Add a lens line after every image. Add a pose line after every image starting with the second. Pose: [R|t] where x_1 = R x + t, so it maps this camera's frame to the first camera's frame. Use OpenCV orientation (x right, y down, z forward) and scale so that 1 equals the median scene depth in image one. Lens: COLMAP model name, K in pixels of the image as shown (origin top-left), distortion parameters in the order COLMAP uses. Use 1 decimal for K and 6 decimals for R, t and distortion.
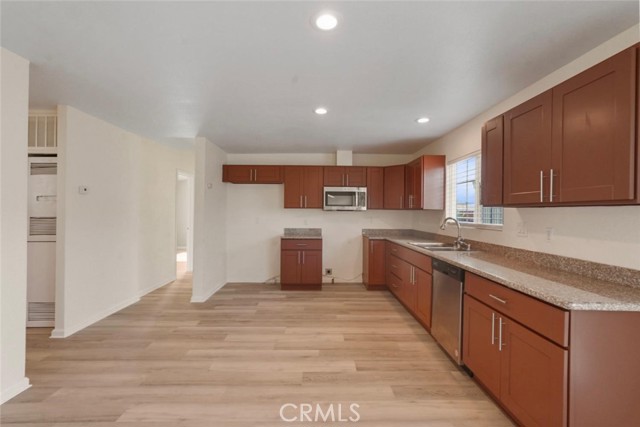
lens RADIAL K [[283.5, 0, 320.2], [0, 283.5, 210.8], [0, 0, 1]] dist [-0.010040, 0.002283]
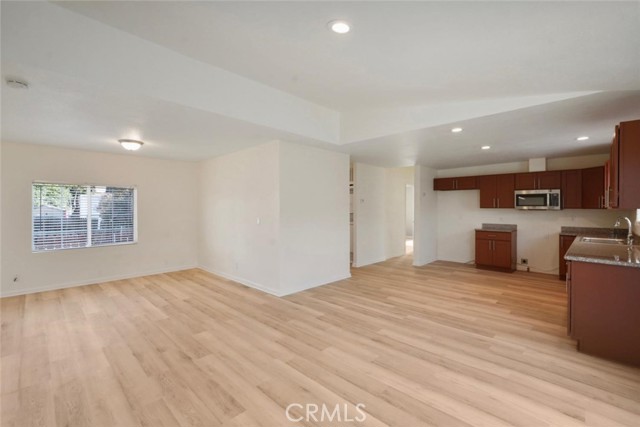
lens RADIAL K [[283.5, 0, 321.2], [0, 283.5, 210.1], [0, 0, 1]] dist [-0.010040, 0.002283]
pose [[0.707436, -0.001646, -0.706775, 0.322996], [0.006178, 0.999973, 0.003855, -0.010884], [0.706750, -0.007093, 0.707427, -0.529279]]
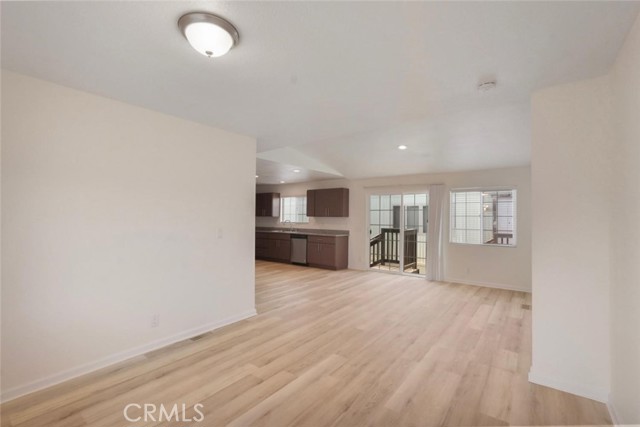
lens RADIAL K [[283.5, 0, 322.2], [0, 283.5, 215.9], [0, 0, 1]] dist [-0.010040, 0.002283]
pose [[0.610545, 0.003423, 0.791974, -1.083211], [-0.009172, 0.999954, 0.002749, -0.018863], [-0.791928, -0.008942, 0.610549, -0.637549]]
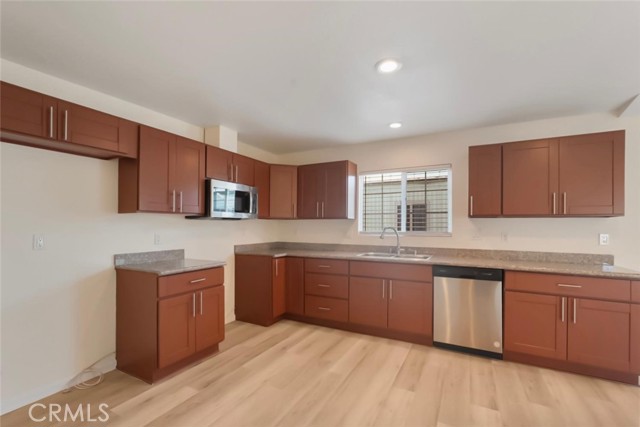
lens RADIAL K [[283.5, 0, 313.9], [0, 283.5, 222.8], [0, 0, 1]] dist [-0.010040, 0.002283]
pose [[0.485608, -0.001174, 0.874176, -0.464031], [-0.004350, 0.999983, 0.003759, 0.005140], [-0.874166, -0.005628, 0.485595, 0.580521]]
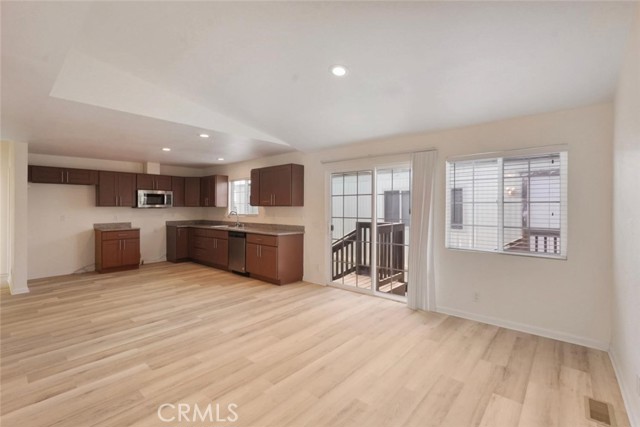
lens RADIAL K [[283.5, 0, 323.8], [0, 283.5, 212.5], [0, 0, 1]] dist [-0.010040, 0.002283]
pose [[0.664605, -0.020314, 0.746918, -0.440468], [0.001348, 0.999661, 0.025989, -0.014119], [-0.747193, -0.016265, 0.664408, -0.566447]]
